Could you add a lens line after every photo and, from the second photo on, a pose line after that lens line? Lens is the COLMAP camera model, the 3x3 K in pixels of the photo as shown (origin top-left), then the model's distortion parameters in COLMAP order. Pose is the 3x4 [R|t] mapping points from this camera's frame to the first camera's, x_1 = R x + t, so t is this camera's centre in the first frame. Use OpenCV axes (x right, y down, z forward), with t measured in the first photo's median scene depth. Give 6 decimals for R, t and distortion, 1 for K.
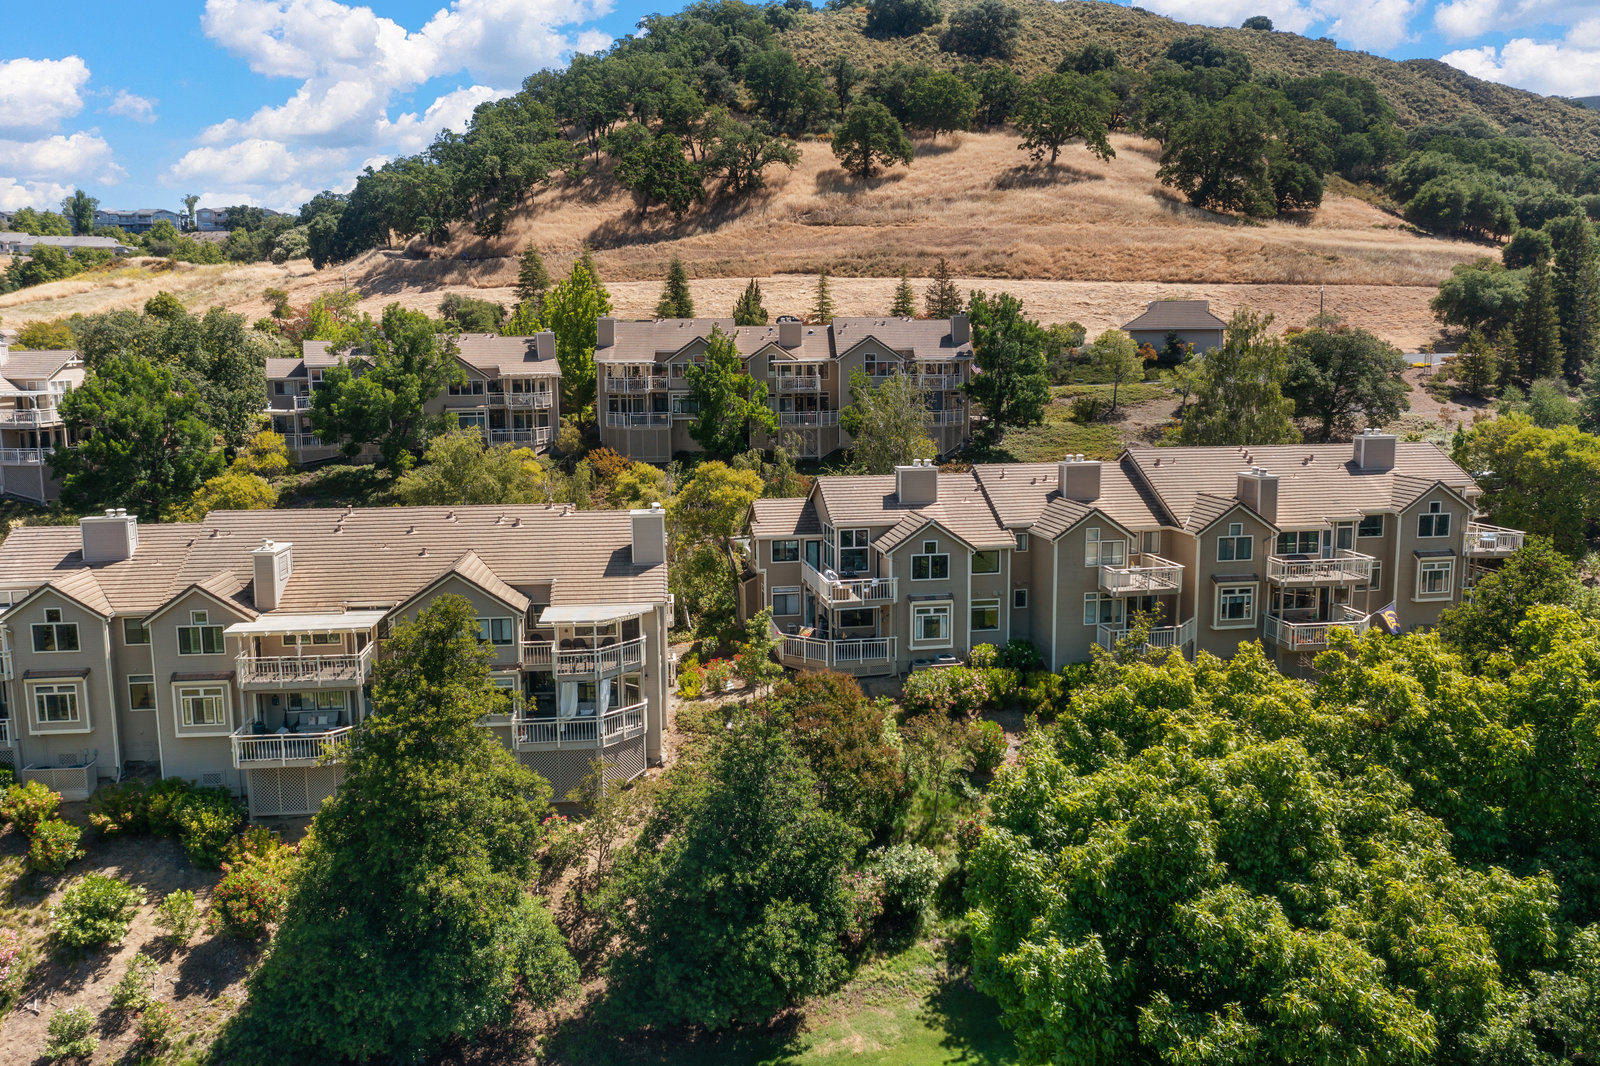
lens RADIAL K [[1258.8, 0, 800.0], [0, 1258.8, 533.0], [0, 0, 1]] dist [-0.012964, 0.006247]
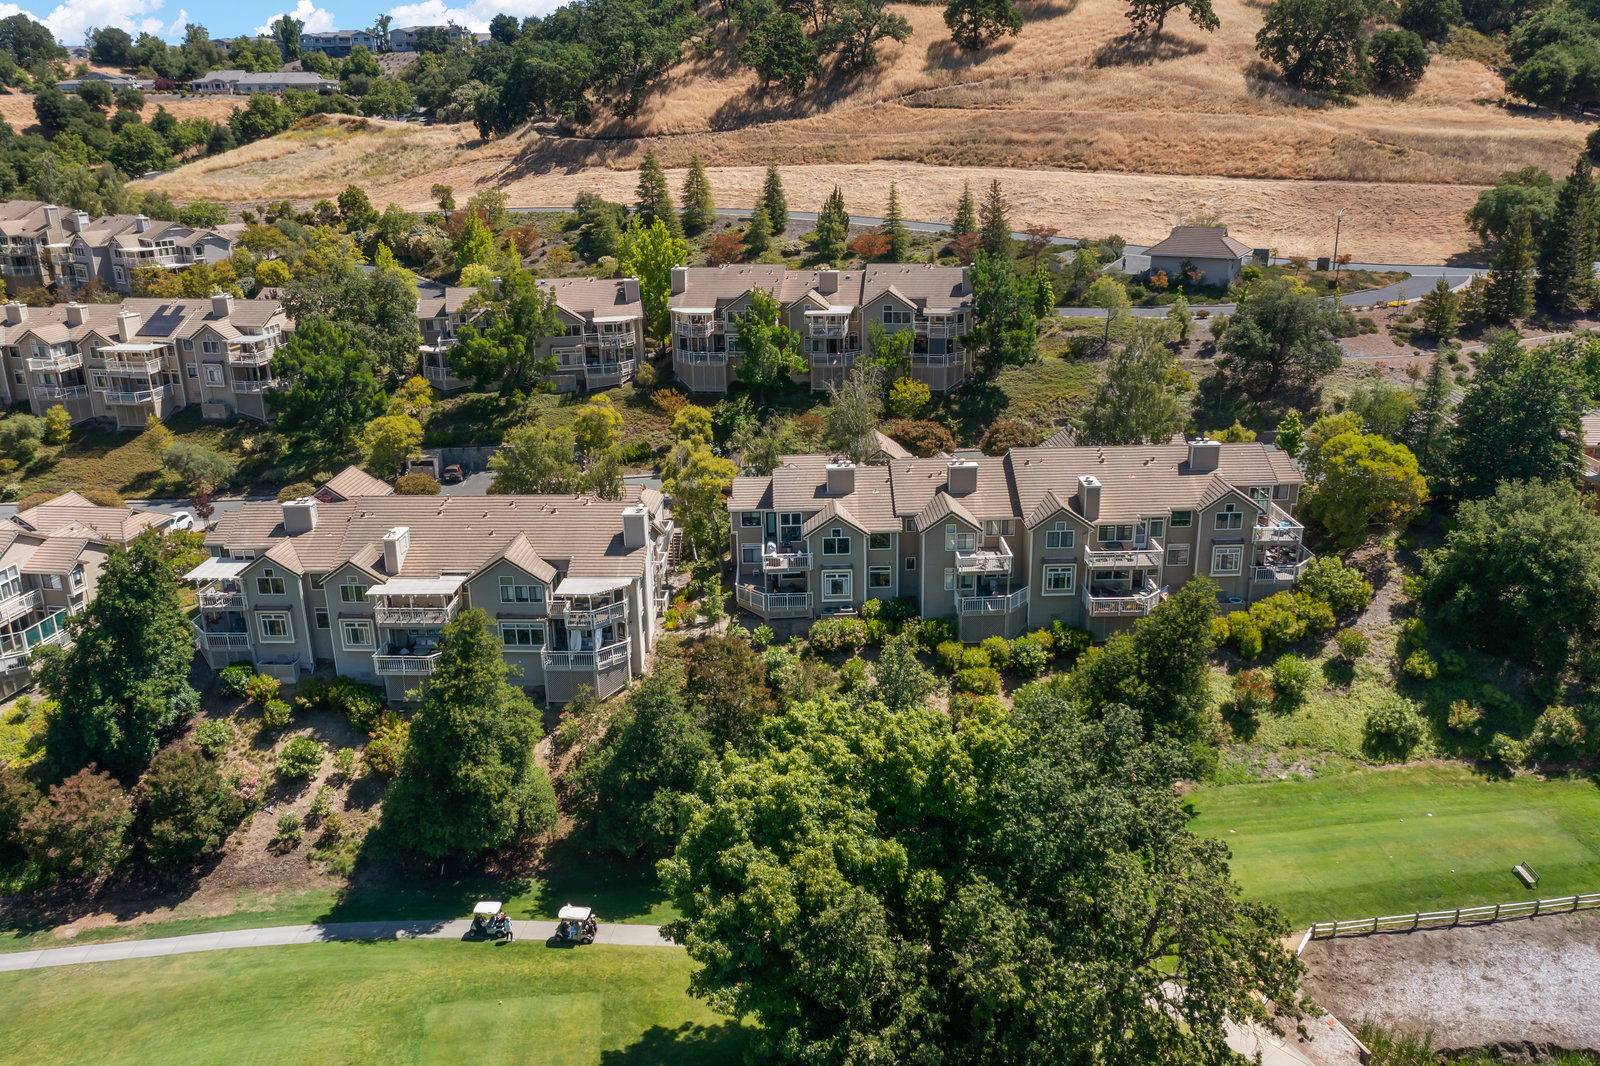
lens RADIAL K [[1258.8, 0, 800.0], [0, 1258.8, 533.0], [0, 0, 1]] dist [-0.012964, 0.006247]
pose [[0.987830, 0.040987, -0.150037, 0.171822], [-0.013168, 0.983229, 0.181898, -0.153617], [0.154977, -0.177709, 0.971803, -0.244646]]
